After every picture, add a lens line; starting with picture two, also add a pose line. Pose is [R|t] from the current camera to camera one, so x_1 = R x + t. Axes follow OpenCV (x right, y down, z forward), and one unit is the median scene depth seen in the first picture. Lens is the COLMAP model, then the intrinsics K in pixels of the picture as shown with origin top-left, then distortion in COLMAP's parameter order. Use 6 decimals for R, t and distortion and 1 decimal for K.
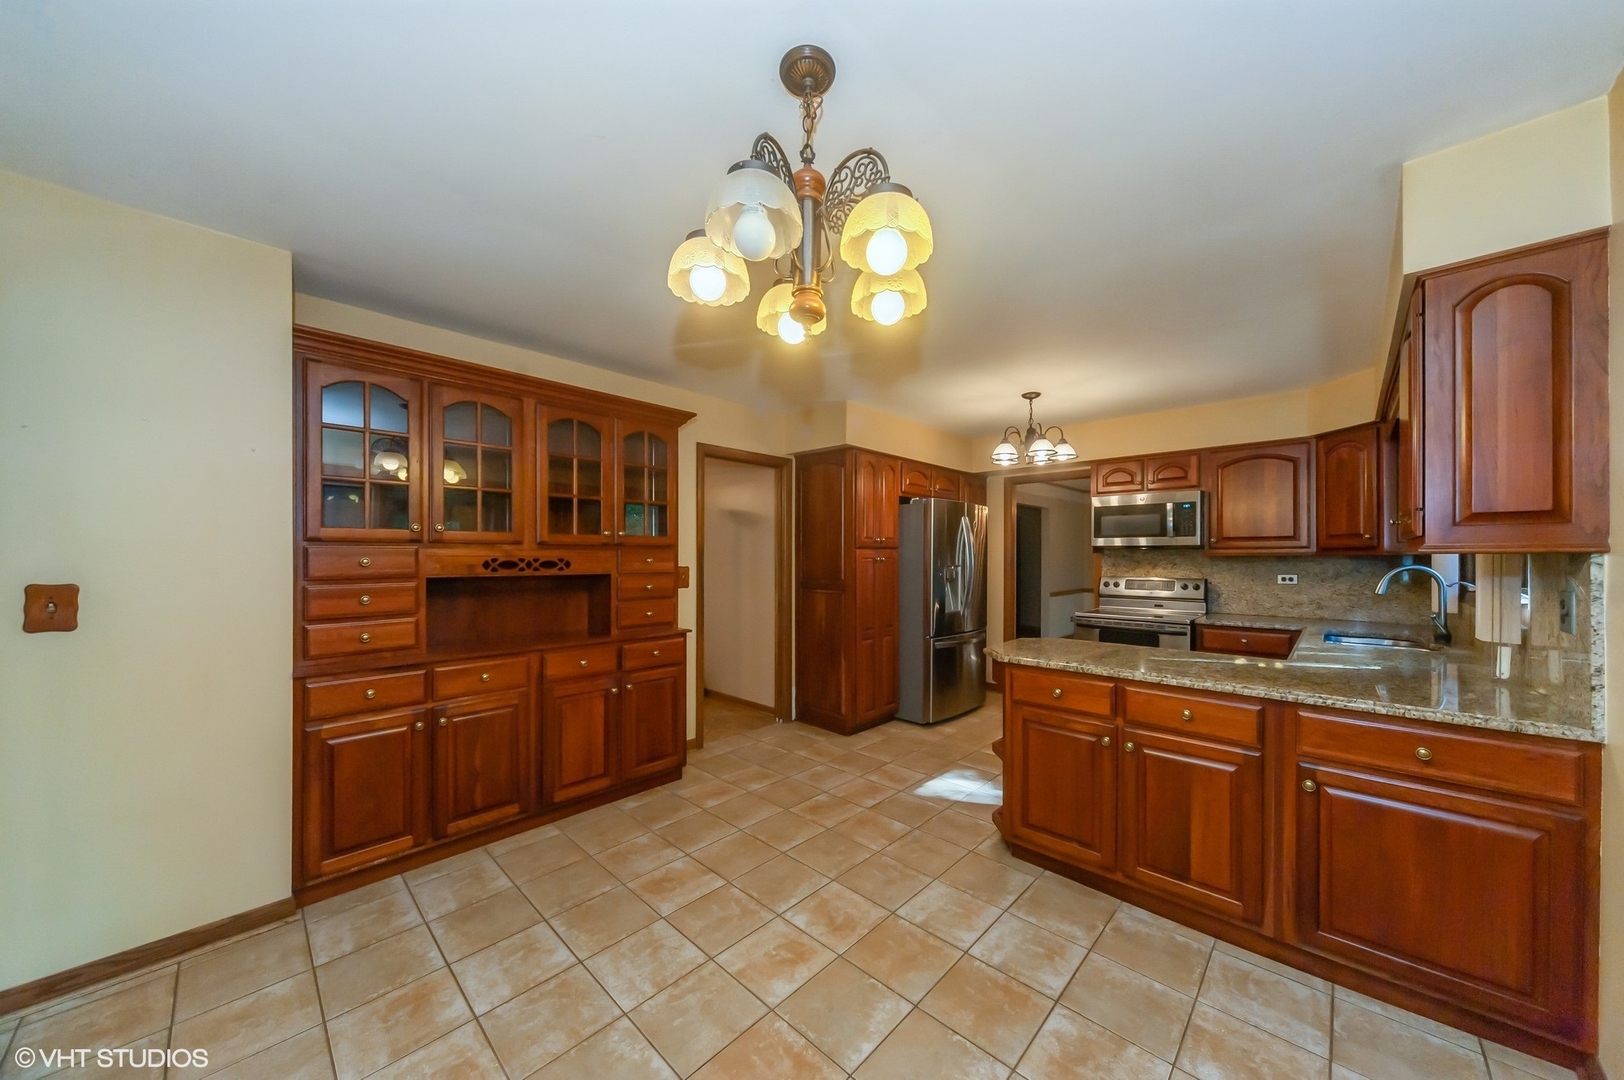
lens RADIAL K [[551.6, 0, 818.3], [0, 551.6, 553.8], [0, 0, 1]] dist [0.001203, 0.000037]
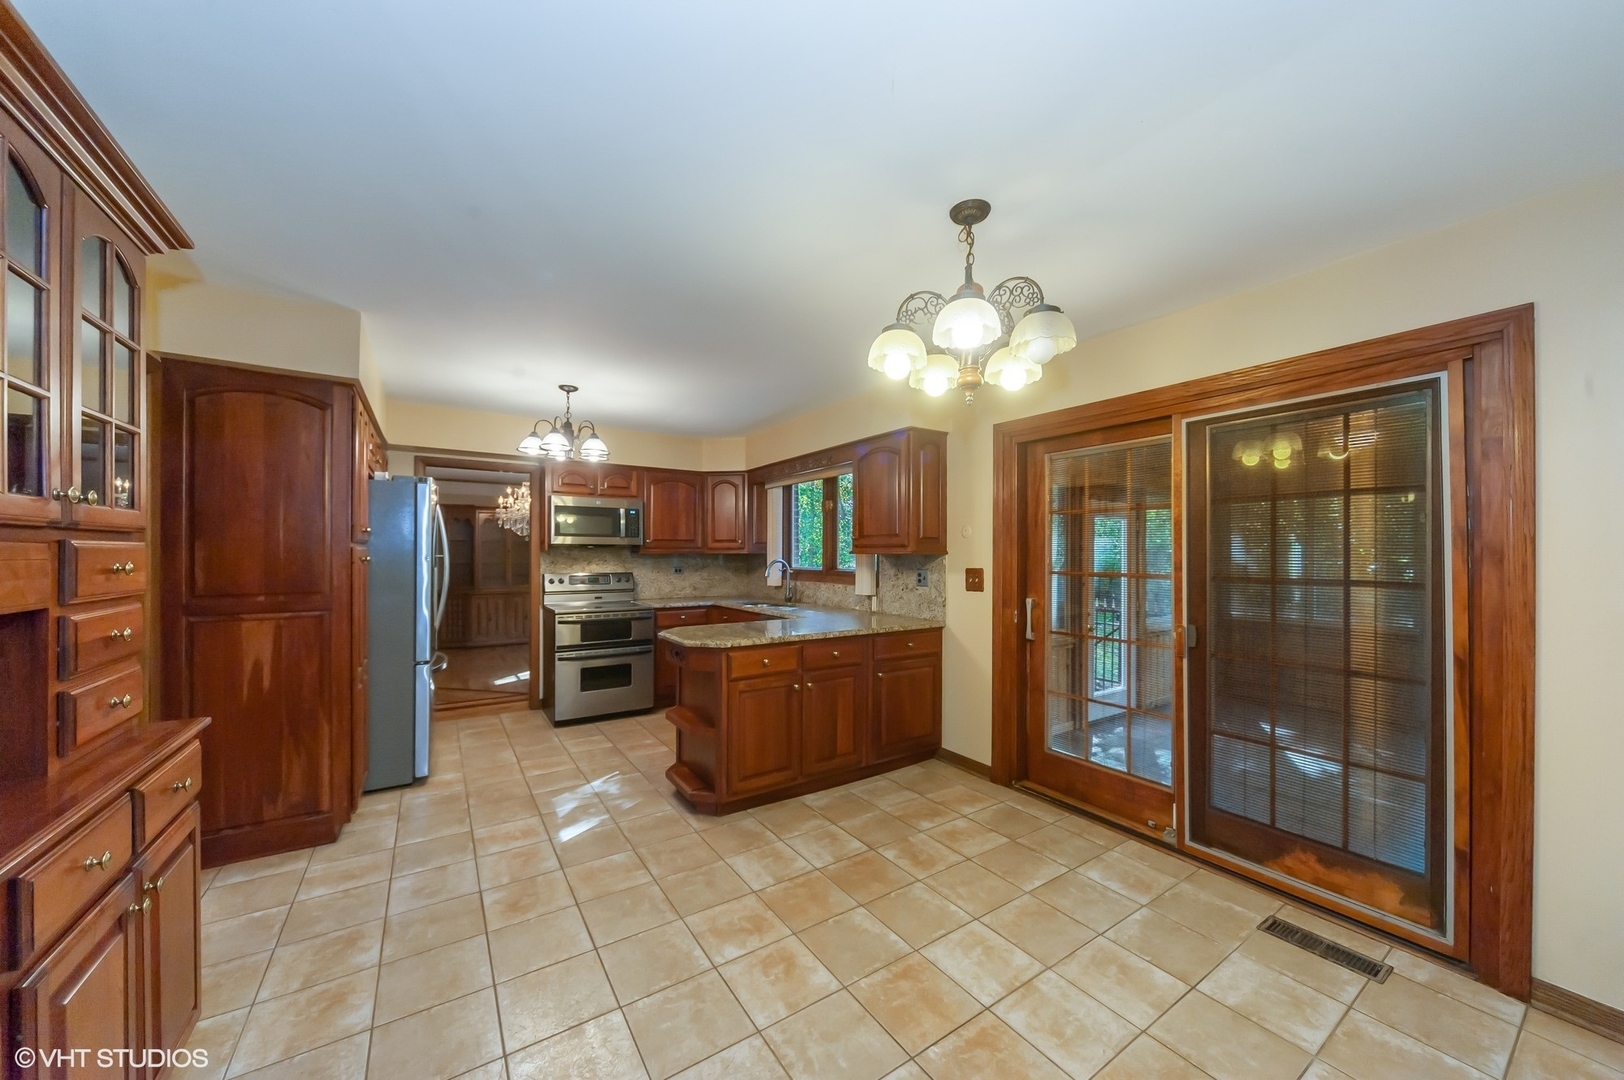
lens RADIAL K [[577.5, 0, 817.4], [0, 577.5, 552.2], [0, 0, 1]] dist [-0.003631, 0.000099]
pose [[0.225590, 0.000315, 0.974222, -0.518334], [-0.005876, 0.999982, 0.001038, -0.003683], [-0.974205, -0.005959, 0.225588, 0.357187]]
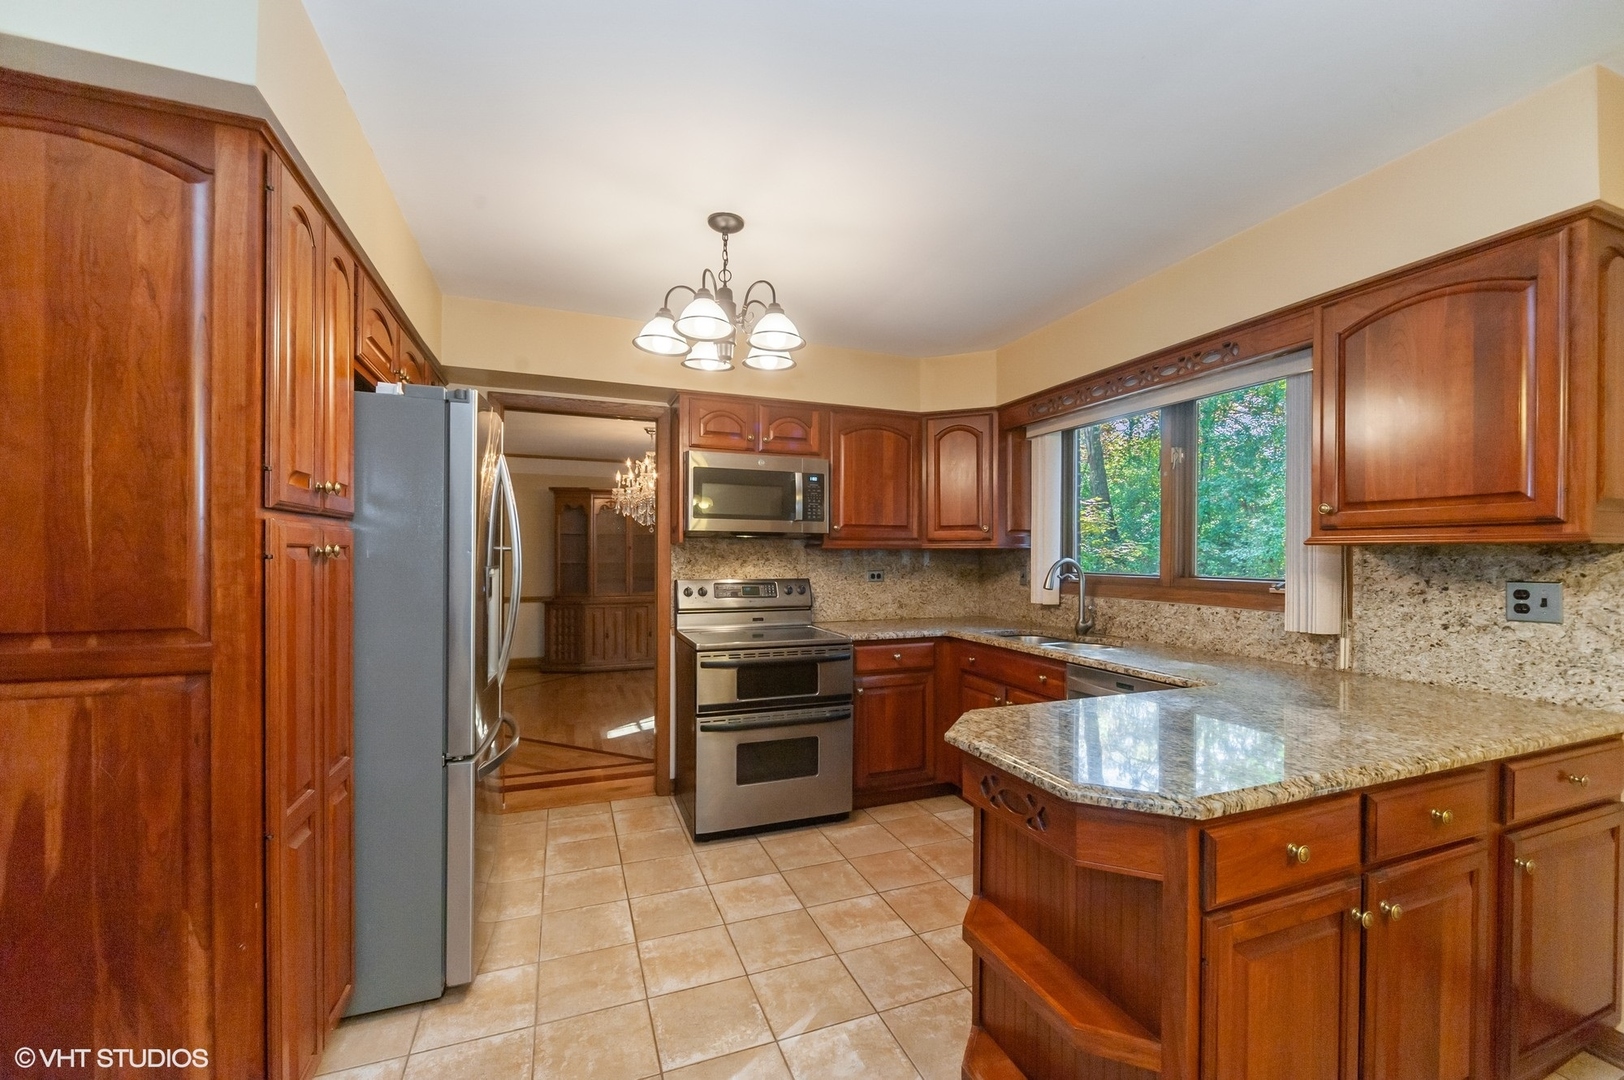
lens RADIAL K [[653.9, 0, 814.2], [0, 653.9, 554.1], [0, 0, 1]] dist [0.000769, -0.000021]
pose [[0.434382, -0.000532, 0.900729, -0.116941], [-0.006512, 0.999972, 0.003731, 0.009286], [-0.900705, -0.007486, 0.434366, 0.692217]]
